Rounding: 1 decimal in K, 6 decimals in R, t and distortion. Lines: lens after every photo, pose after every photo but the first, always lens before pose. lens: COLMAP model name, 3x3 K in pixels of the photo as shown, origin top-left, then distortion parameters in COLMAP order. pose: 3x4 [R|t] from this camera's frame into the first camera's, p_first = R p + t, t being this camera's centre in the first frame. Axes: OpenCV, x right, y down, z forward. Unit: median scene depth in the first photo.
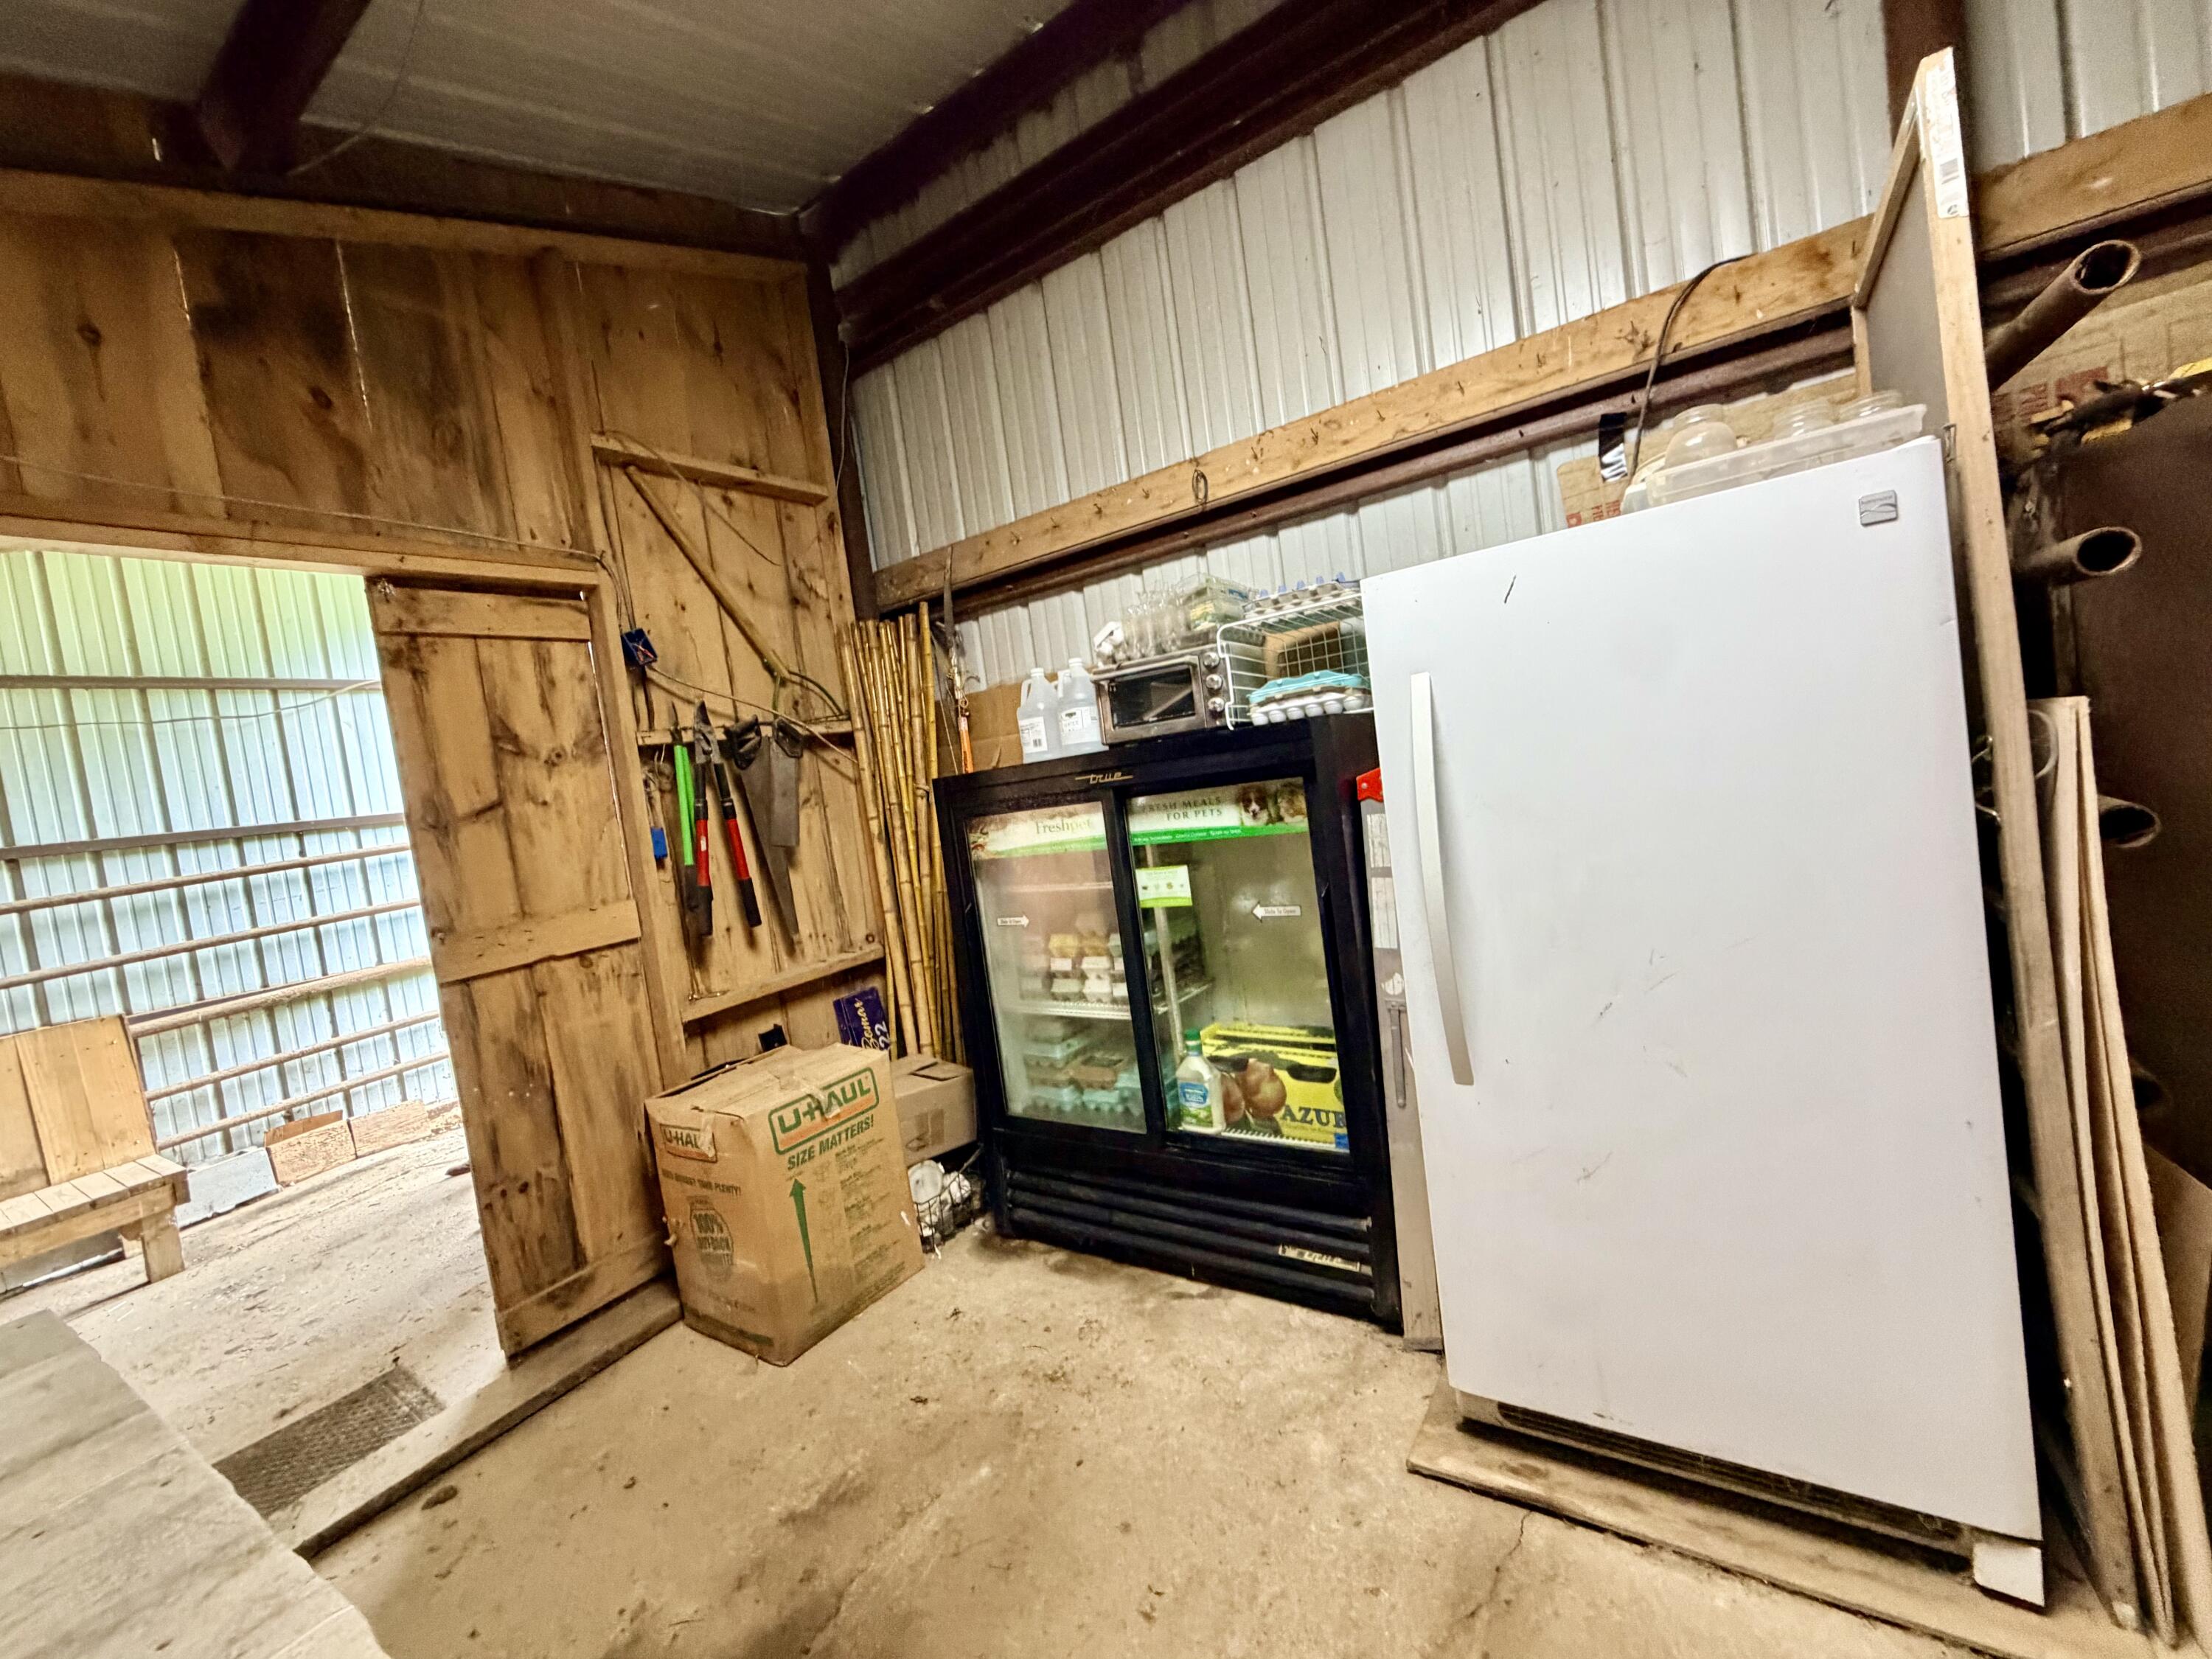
lens RADIAL K [[885.6, 0, 1095.8], [0, 885.6, 830.2], [0, 0, 1]] dist [0.000110, -0.000289]
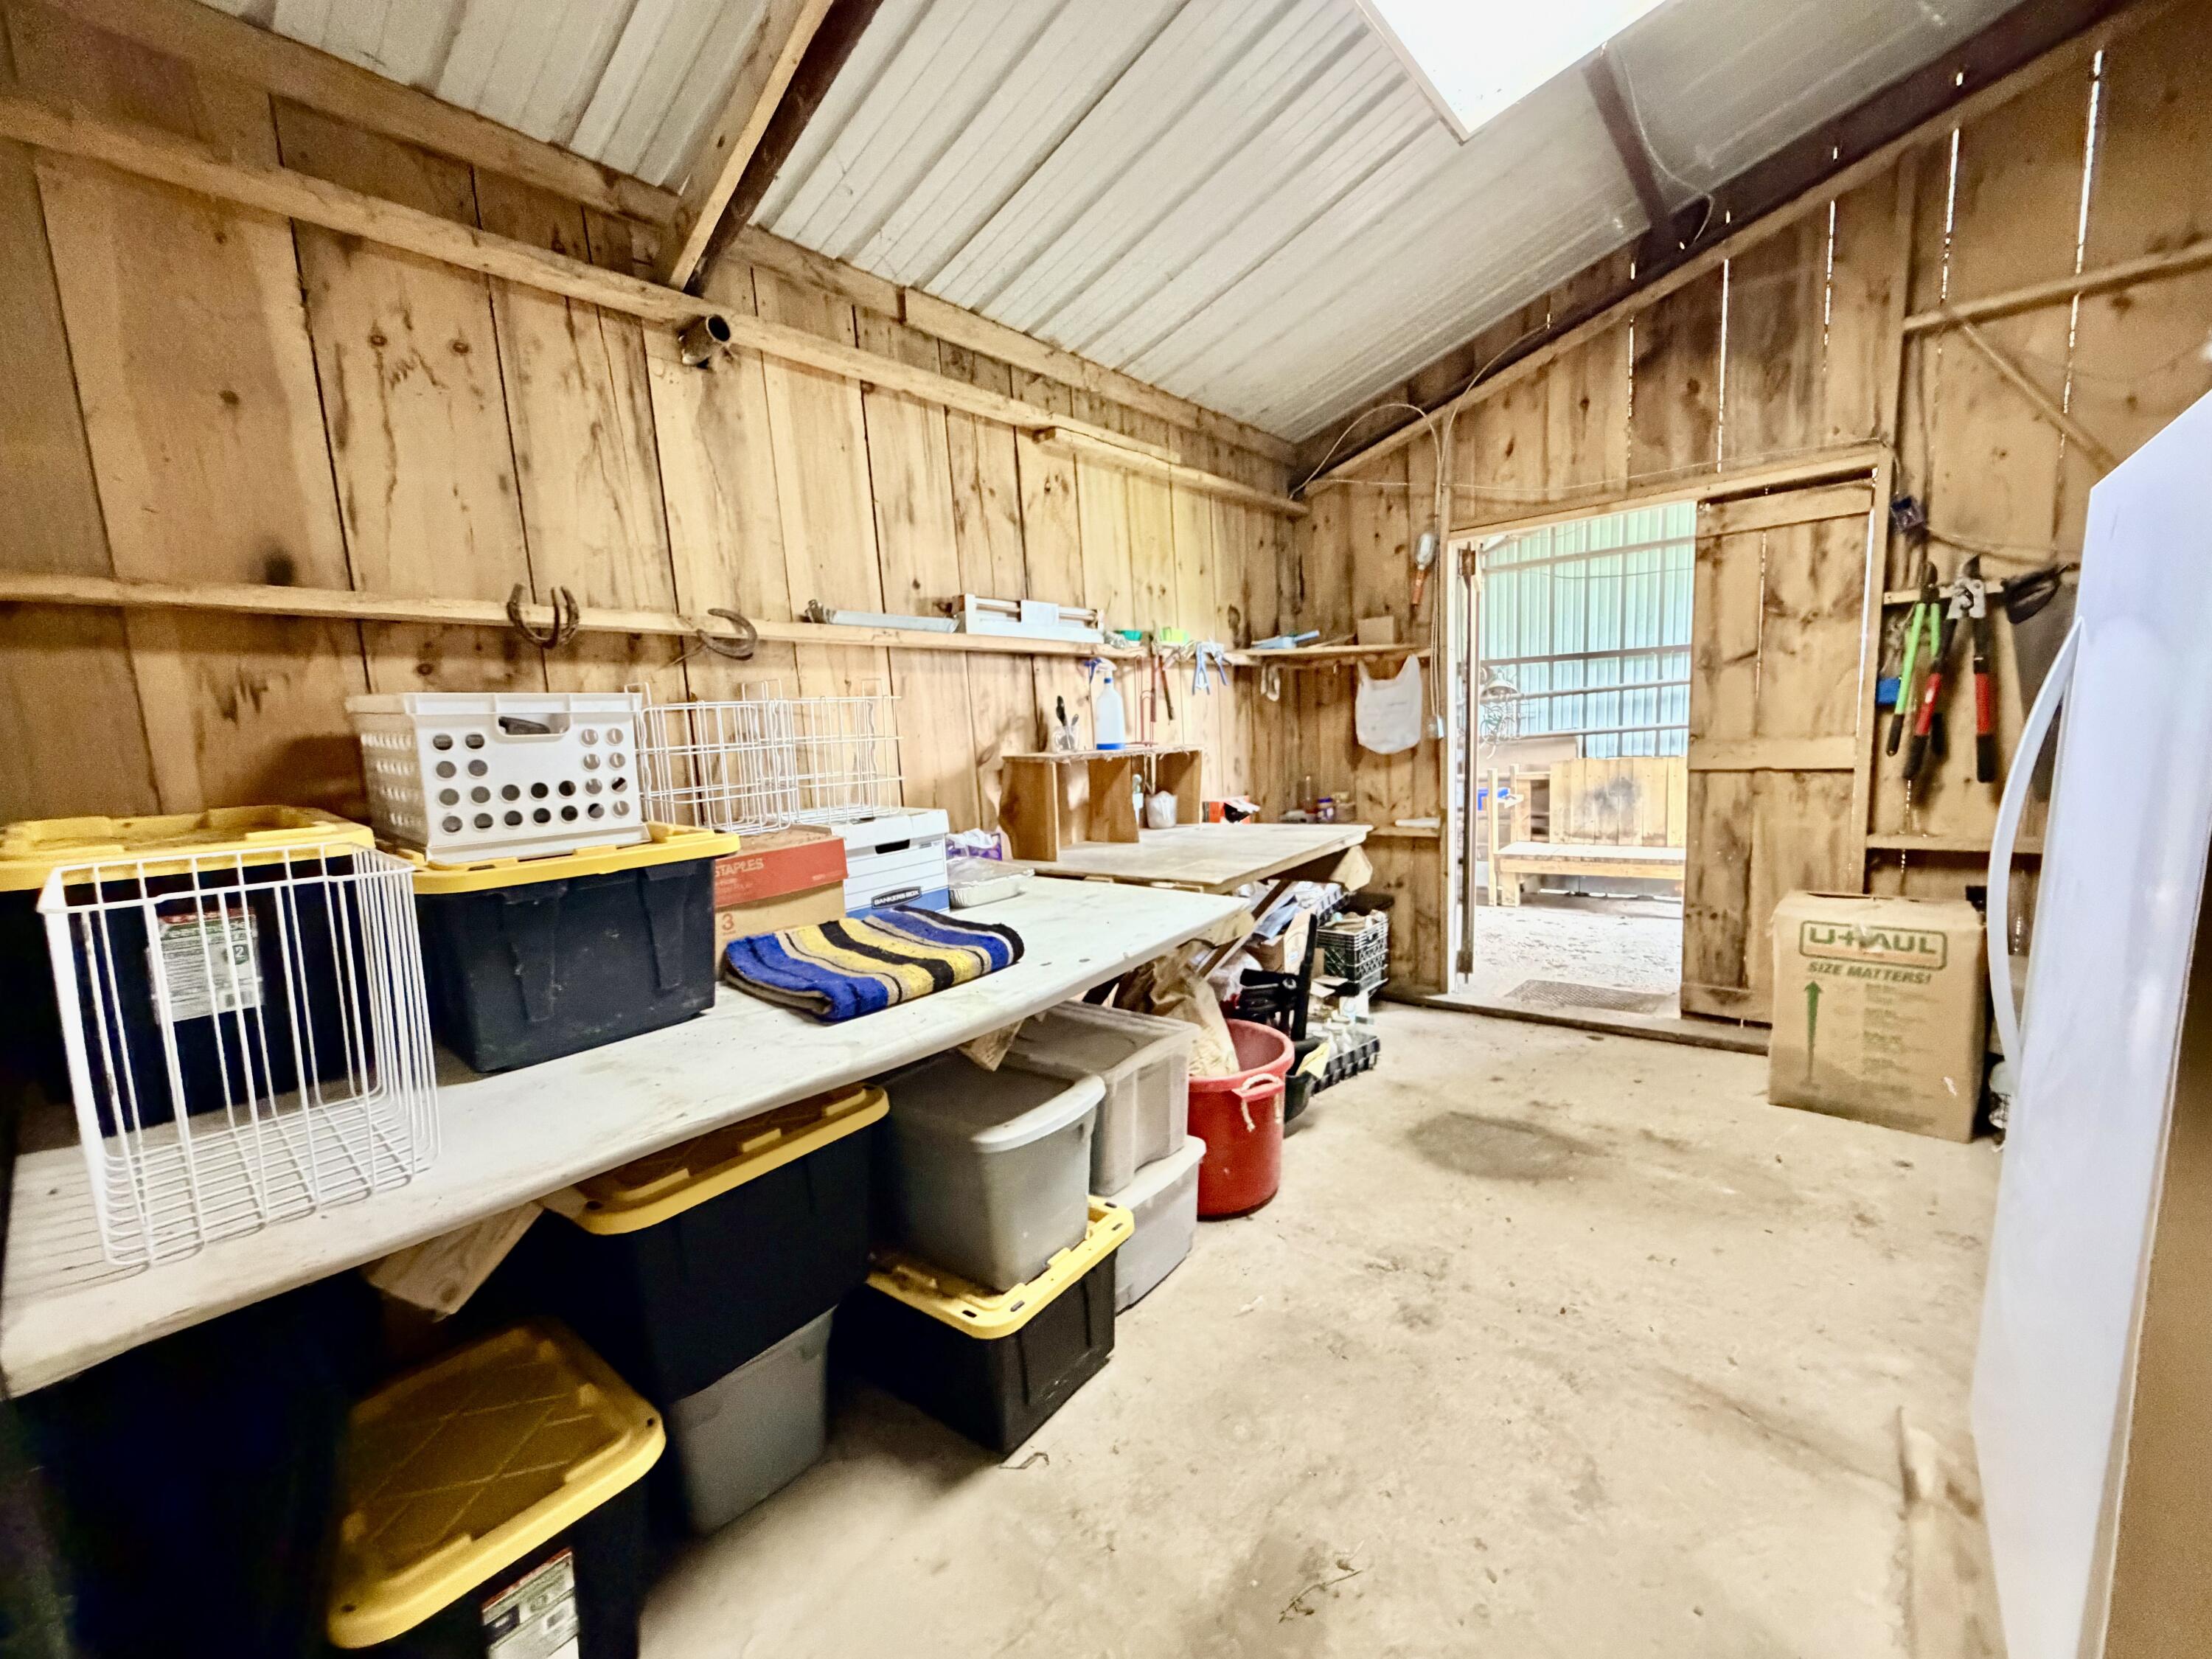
lens RADIAL K [[885.6, 0, 1109.7], [0, 885.6, 831.2], [0, 0, 1]] dist [0.000110, -0.000289]
pose [[-0.095525, 0.263155, -0.960013, 0.876941], [0.006133, 0.964560, 0.263791, -0.139092], [0.995408, 0.019311, -0.093754, 0.127799]]
